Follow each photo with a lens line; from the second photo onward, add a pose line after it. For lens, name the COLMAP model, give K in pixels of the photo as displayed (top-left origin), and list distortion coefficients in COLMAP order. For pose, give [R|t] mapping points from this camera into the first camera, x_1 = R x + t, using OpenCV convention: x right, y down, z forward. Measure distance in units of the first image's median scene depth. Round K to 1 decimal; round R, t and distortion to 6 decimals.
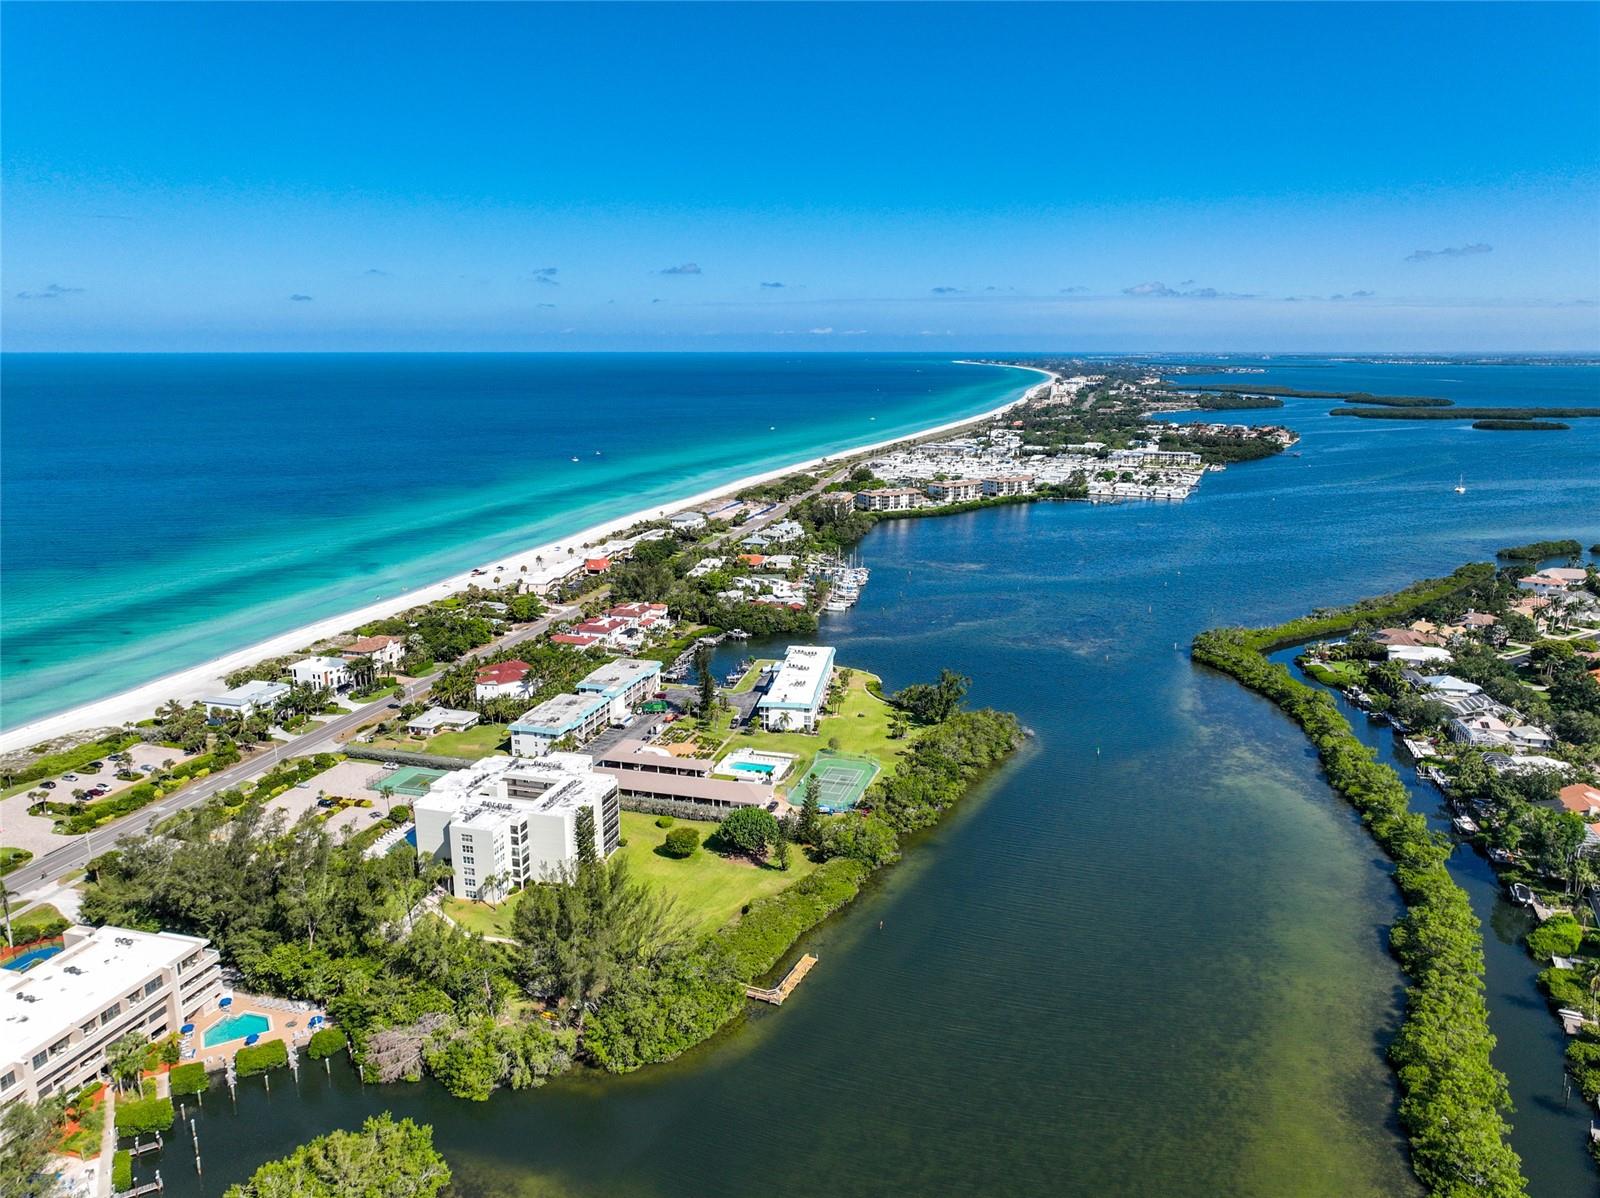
lens RADIAL K [[1123.3, 0, 800.0], [0, 1123.3, 599.0], [0, 0, 1]] dist [0.004591, -0.000867]
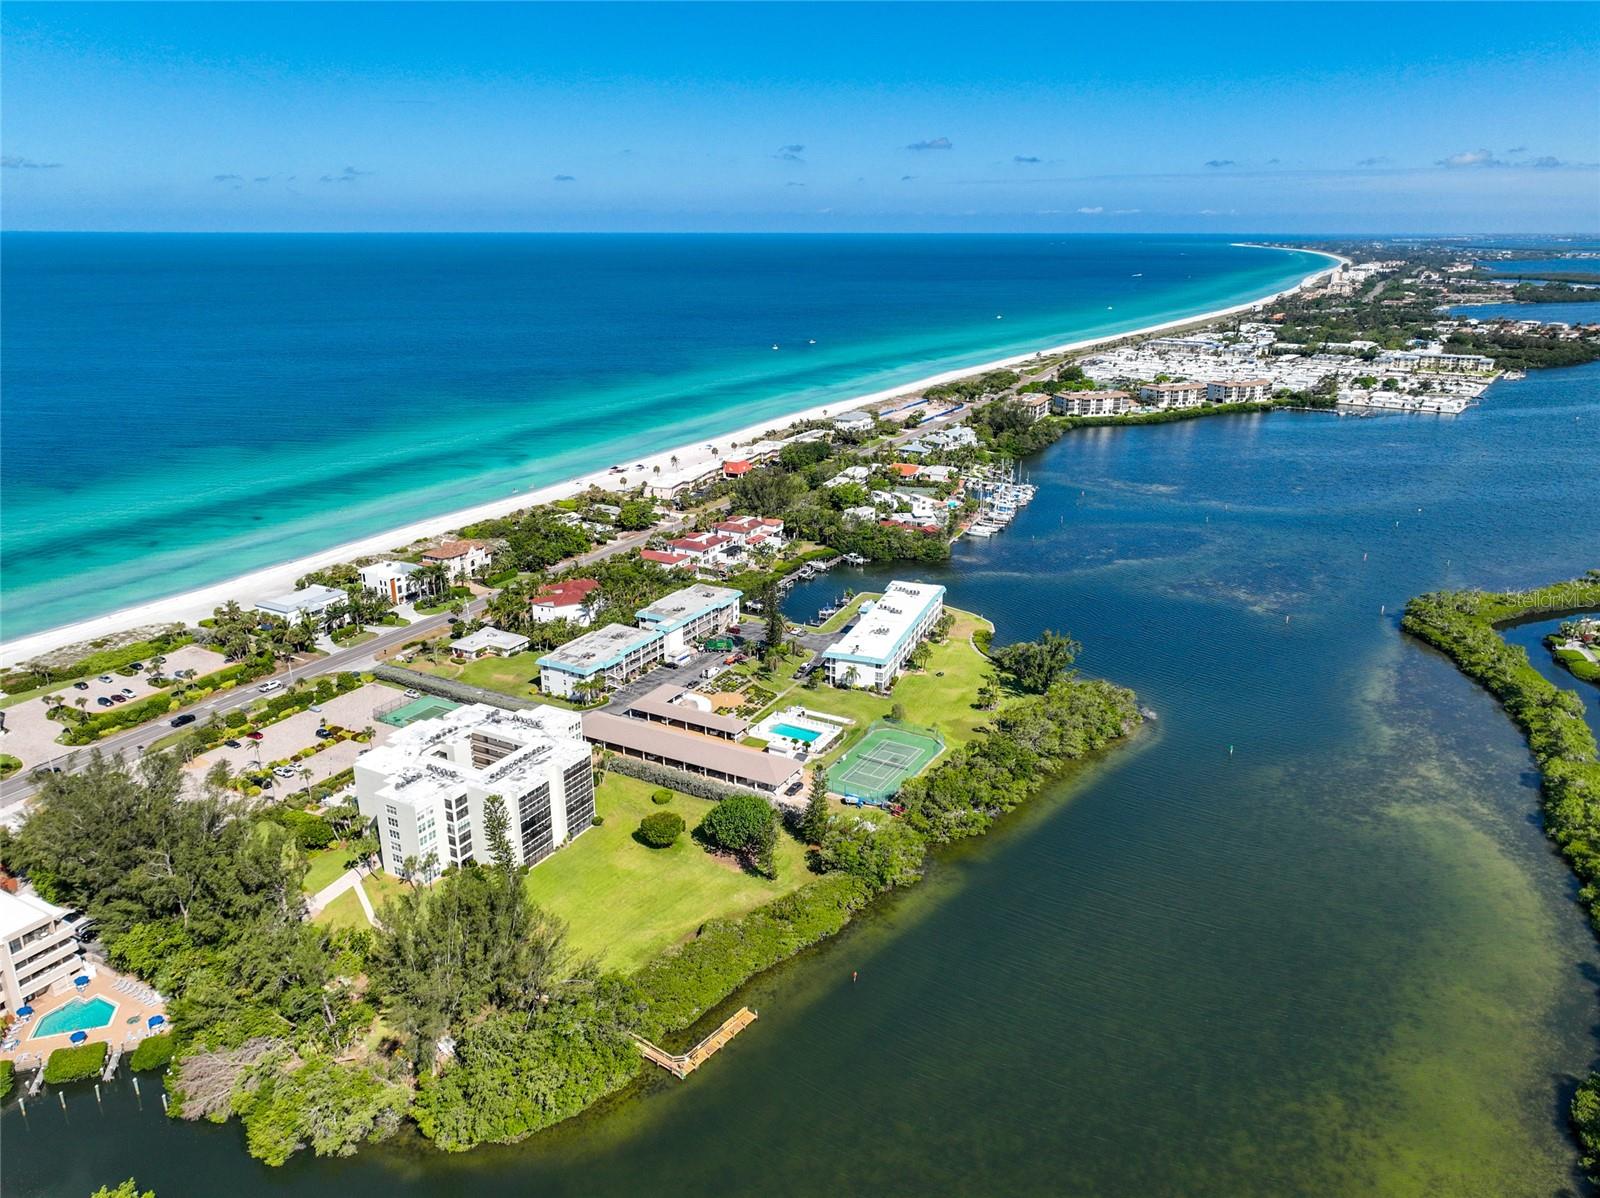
lens RADIAL K [[1126.1, 0, 798.5], [0, 1126.1, 594.0], [0, 0, 1]] dist [-0.003537, 0.016289]
pose [[0.975337, 0.069349, -0.209543, 0.115043], [-0.049437, 0.993877, 0.098820, -0.034173], [0.215113, -0.086023, 0.972793, 0.154992]]
